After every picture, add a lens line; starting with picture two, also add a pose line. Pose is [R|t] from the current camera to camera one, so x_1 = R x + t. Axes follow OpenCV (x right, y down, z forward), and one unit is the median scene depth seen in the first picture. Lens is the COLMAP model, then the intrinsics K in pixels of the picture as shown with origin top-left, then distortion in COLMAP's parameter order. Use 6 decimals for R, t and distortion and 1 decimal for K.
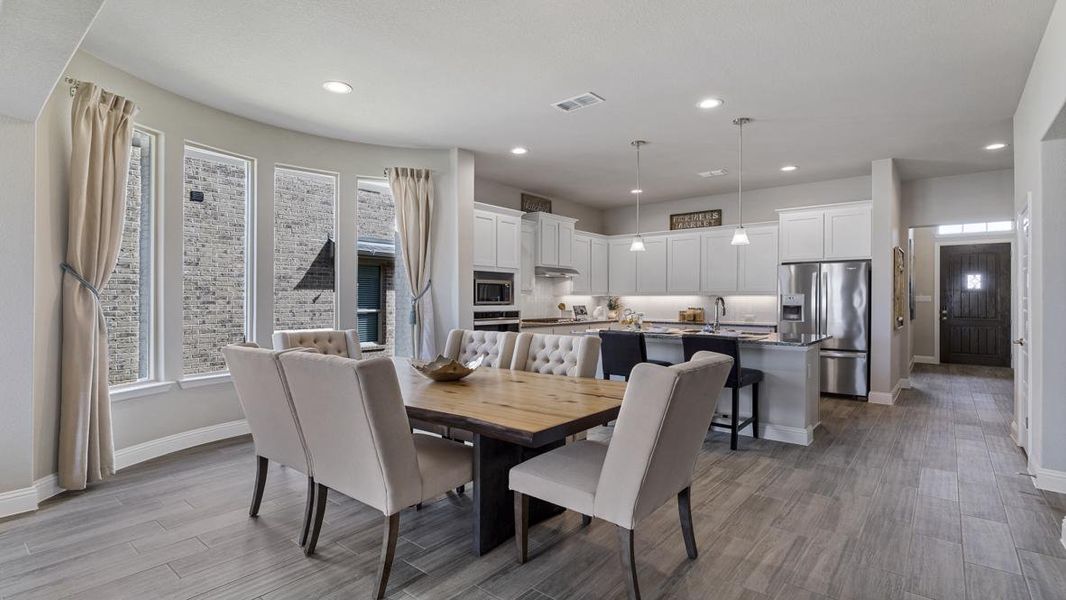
lens RADIAL K [[502.0, 0, 535.6], [0, 502.0, 298.6], [0, 0, 1]] dist [-0.003833, 0.000371]
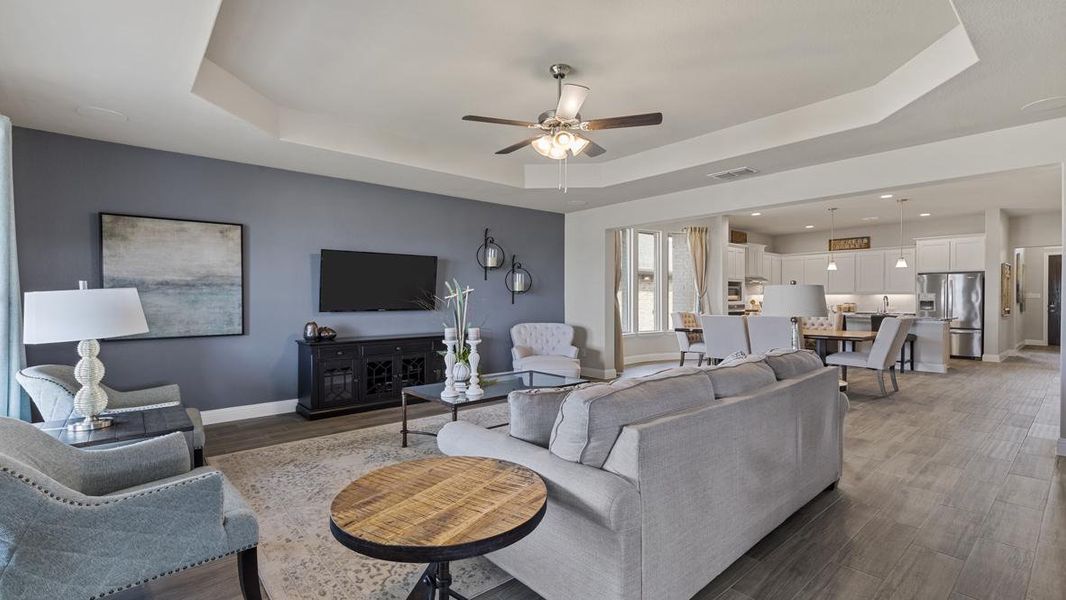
lens RADIAL K [[478.4, 0, 536.5], [0, 478.4, 301.5], [0, 0, 1]] dist [0.004829, 0.000269]
pose [[0.985499, -0.002053, -0.169670, -0.444797], [0.003486, 0.999961, 0.008148, -0.000672], [0.169647, -0.008622, 0.985467, -0.699460]]
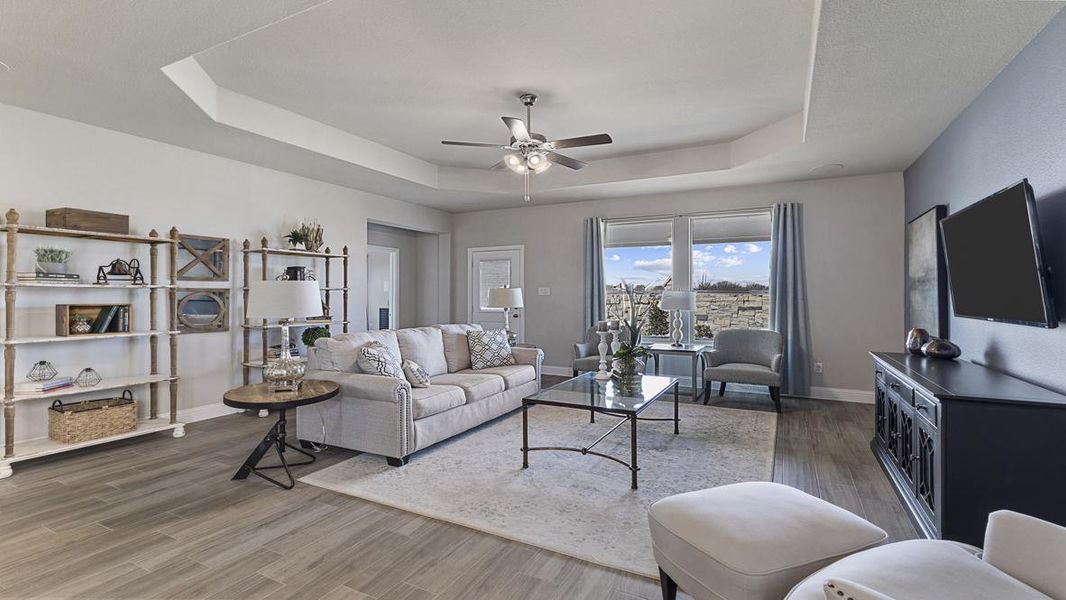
lens RADIAL K [[478.4, 0, 534.1], [0, 478.4, 293.7], [0, 0, 1]] dist [0.004829, 0.000269]
pose [[-0.978329, -0.003034, -0.207034, -0.386973], [-0.002347, 0.999991, -0.003565, 0.000948], [0.207043, -0.003002, -0.978327, 0.455167]]
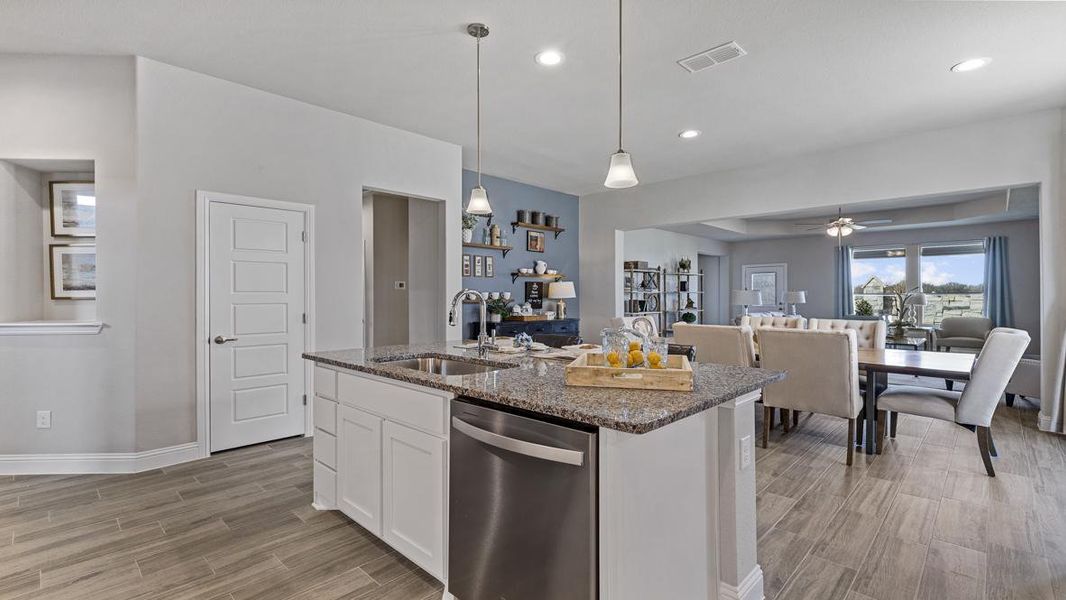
lens RADIAL K [[478.4, 0, 539.0], [0, 478.4, 300.1], [0, 0, 1]] dist [0.004829, 0.000269]
pose [[-0.997462, 0.000291, 0.071197, 0.204219], [0.000734, 0.999981, 0.006199, 0.004421], [-0.071194, 0.006236, -0.997443, 1.181824]]
